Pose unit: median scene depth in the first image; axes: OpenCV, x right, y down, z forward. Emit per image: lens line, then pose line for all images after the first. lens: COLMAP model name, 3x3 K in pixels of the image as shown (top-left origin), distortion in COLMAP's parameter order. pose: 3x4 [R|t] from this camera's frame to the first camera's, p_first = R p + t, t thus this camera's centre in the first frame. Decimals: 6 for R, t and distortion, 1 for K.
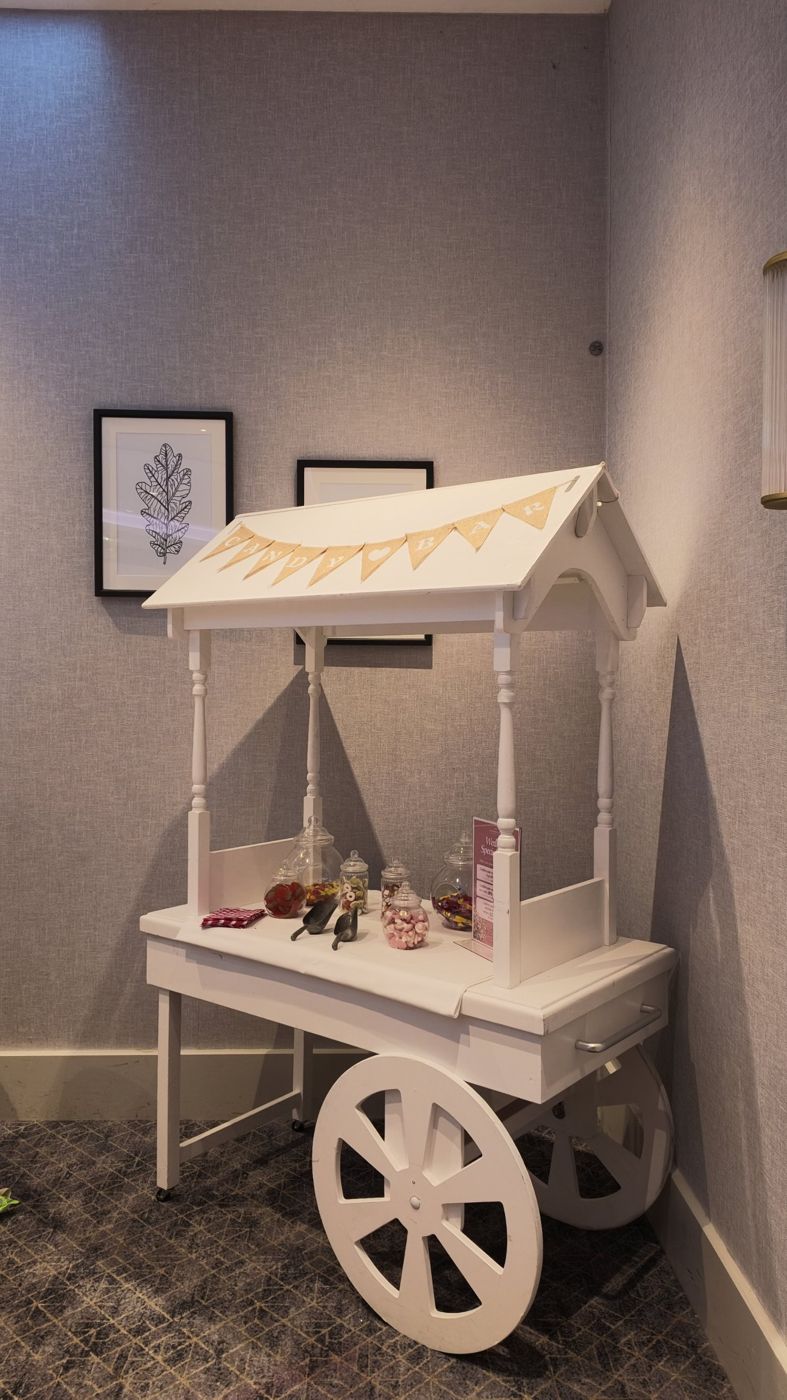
lens RADIAL K [[1016.3, 0, 391.4], [0, 1016.3, 707.2], [0, 0, 1]] dist [0.163736, -0.316384]
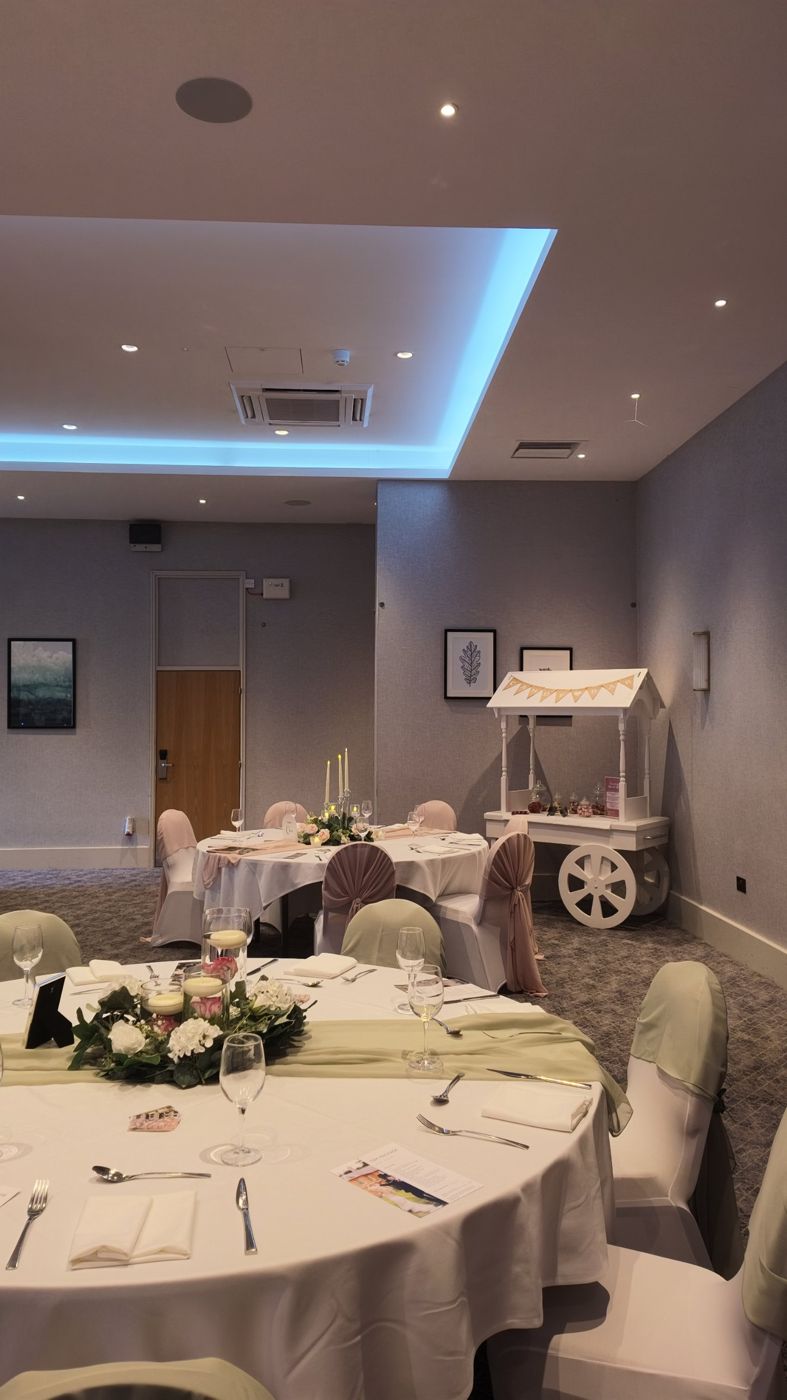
lens RADIAL K [[1016.3, 0, 391.4], [0, 1016.3, 707.2], [0, 0, 1]] dist [0.163736, -0.316384]
pose [[0.999197, -0.000133, 0.040059, -0.749068], [0.001647, 0.999285, -0.037766, 0.015270], [-0.040025, 0.037802, 0.998483, -2.256506]]
